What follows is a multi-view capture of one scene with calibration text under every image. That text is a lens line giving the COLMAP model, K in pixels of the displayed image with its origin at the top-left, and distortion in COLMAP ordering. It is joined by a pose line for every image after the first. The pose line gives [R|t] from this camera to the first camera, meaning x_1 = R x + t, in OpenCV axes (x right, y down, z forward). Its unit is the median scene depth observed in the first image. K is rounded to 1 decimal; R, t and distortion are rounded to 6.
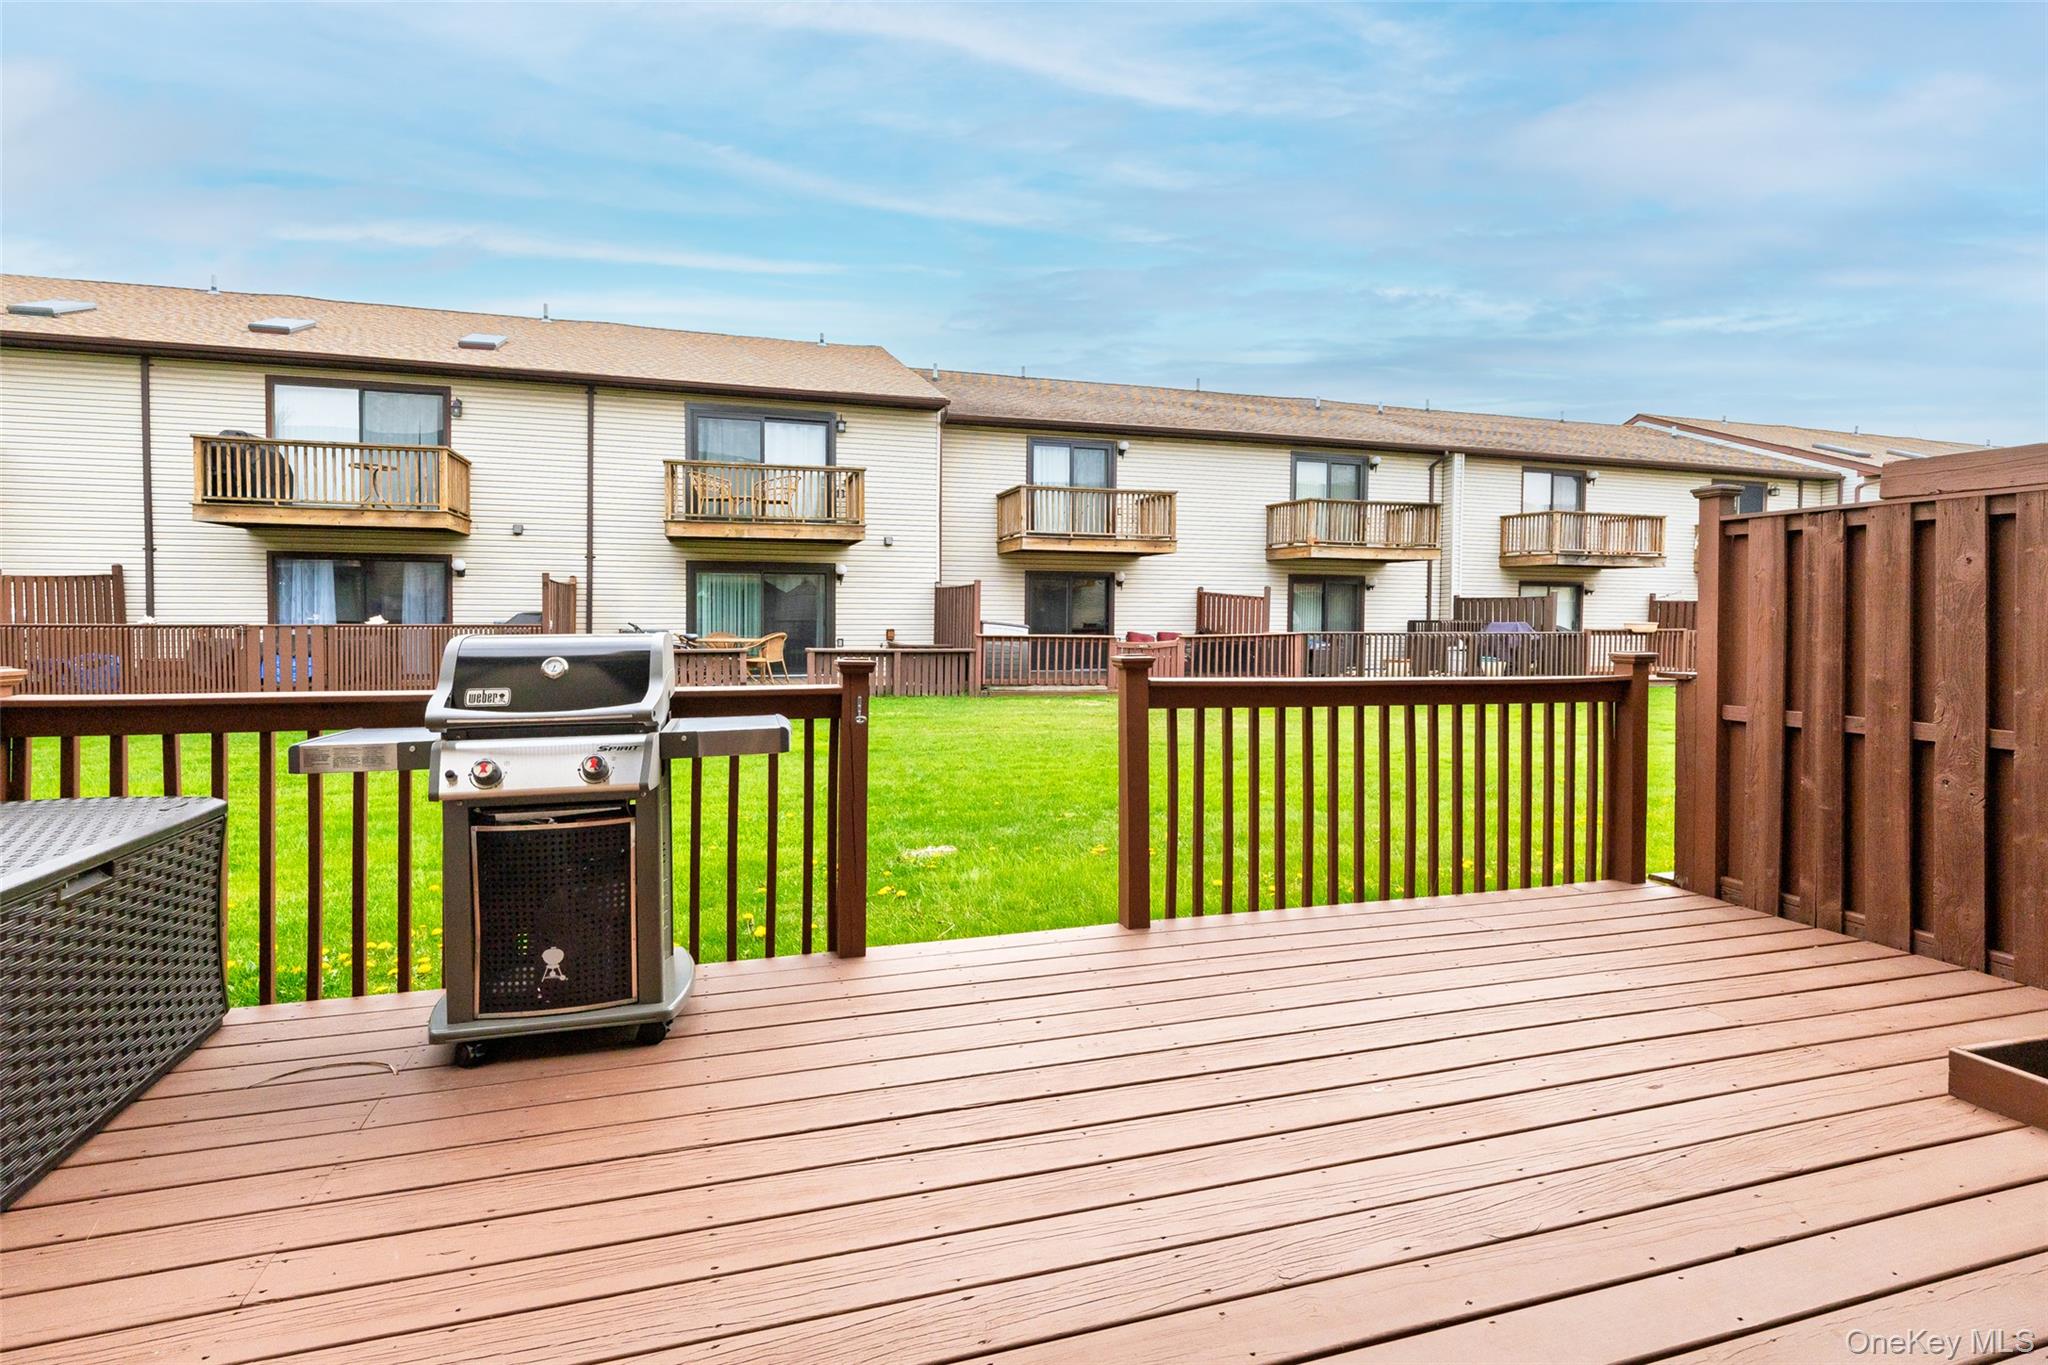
lens RADIAL K [[900.2, 0, 927.0], [0, 900.2, 644.8], [0, 0, 1]] dist [-0.002758, -0.002411]
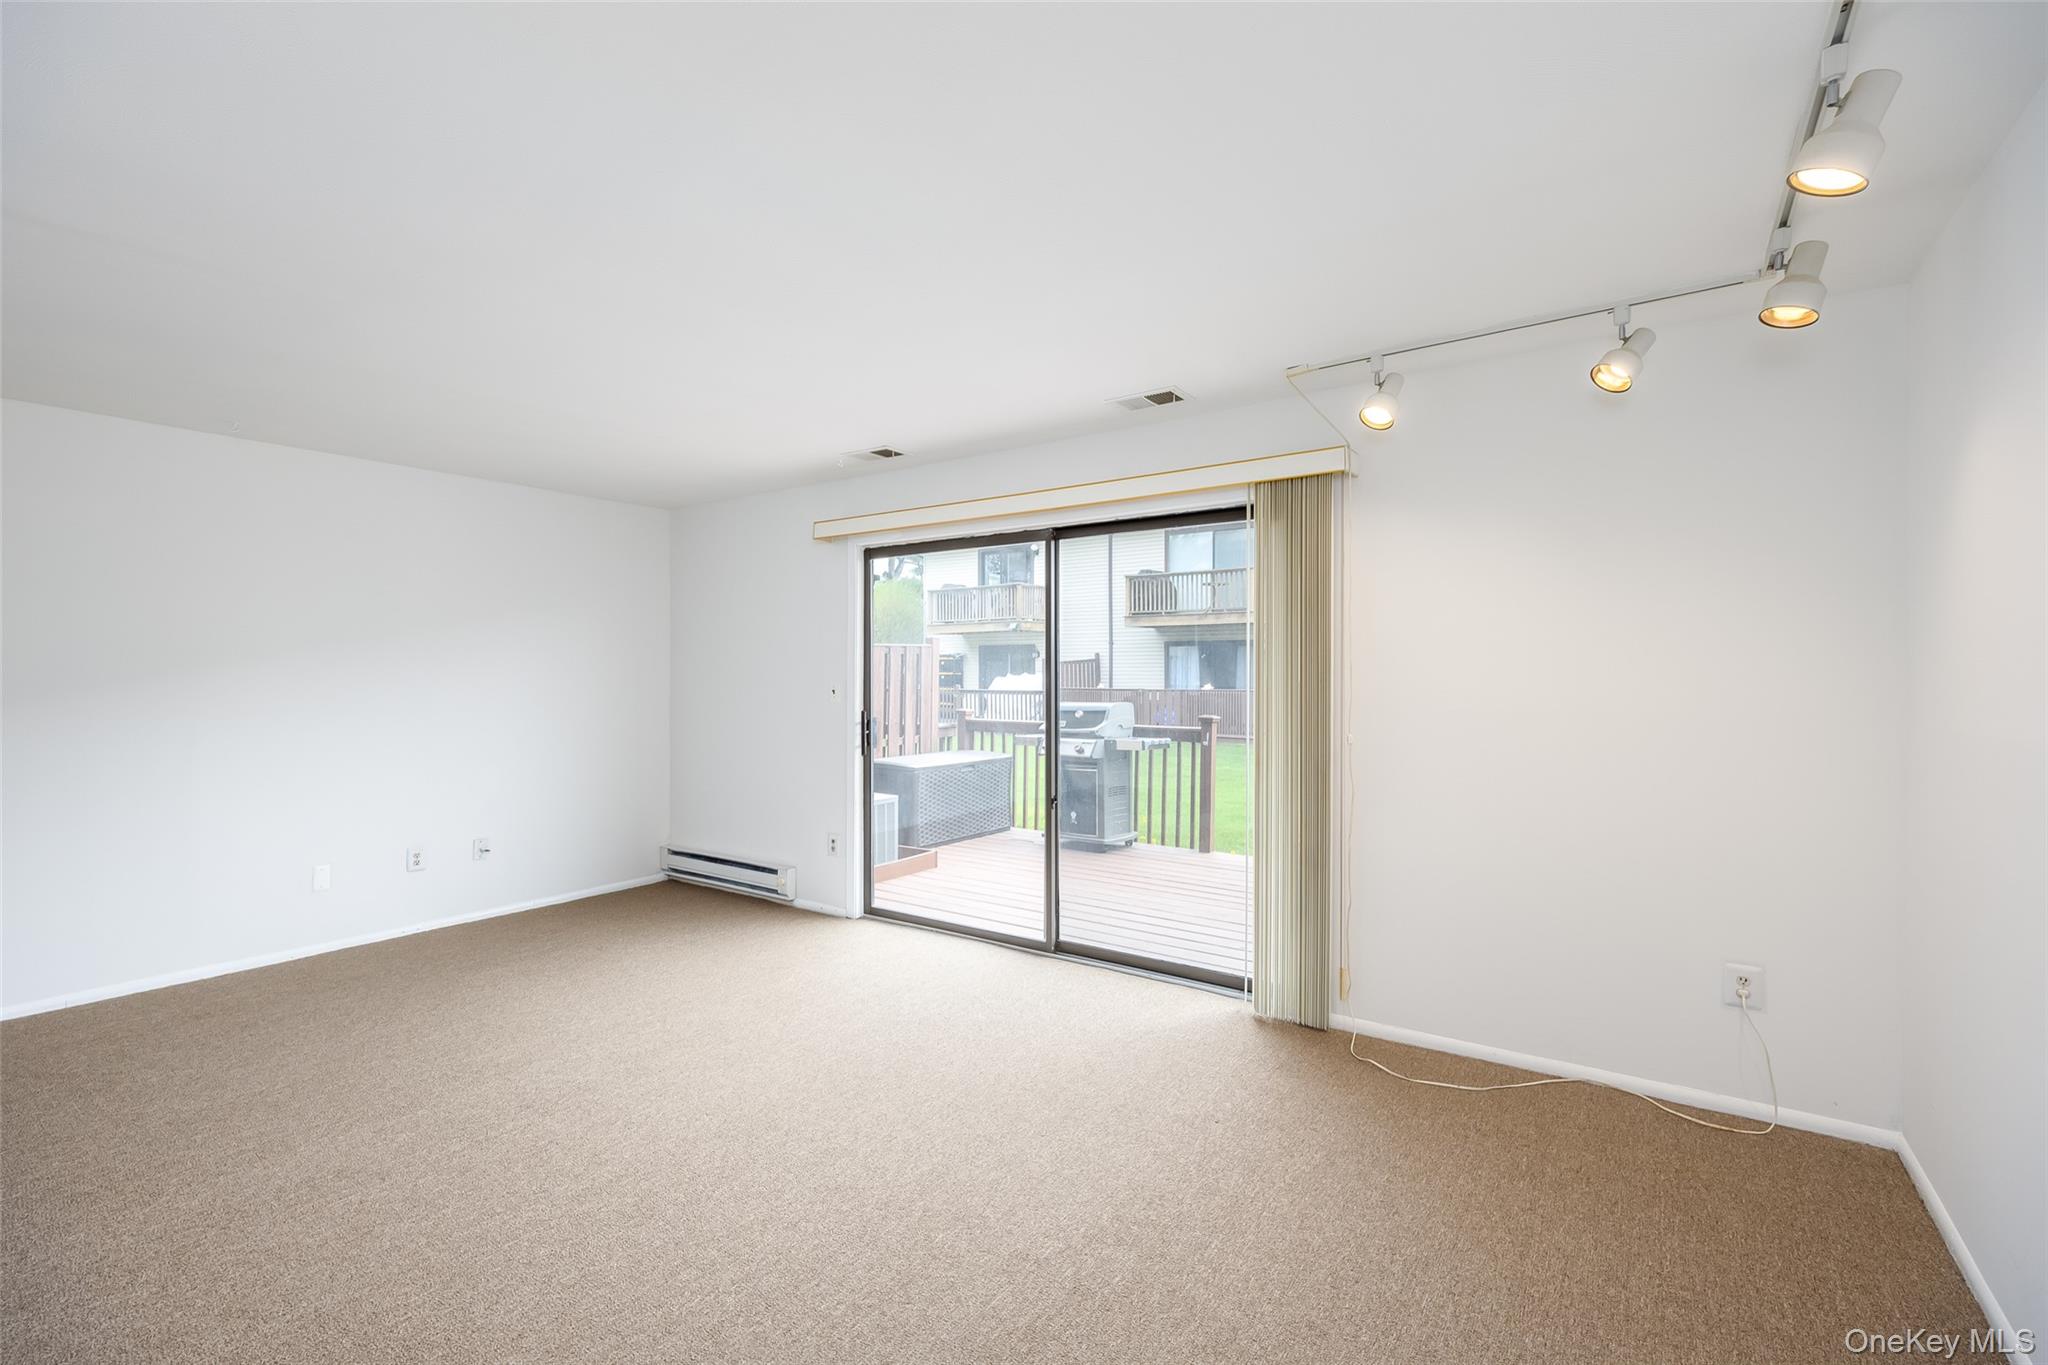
lens RADIAL K [[839.8, 0, 1060.6], [0, 839.8, 678.5], [0, 0, 1]] dist [-0.003651, -0.002308]
pose [[0.672747, -0.004260, -0.739861, 0.241446], [-0.017816, 0.999600, -0.021955, -0.004628], [0.739658, 0.027952, 0.672402, -0.133388]]
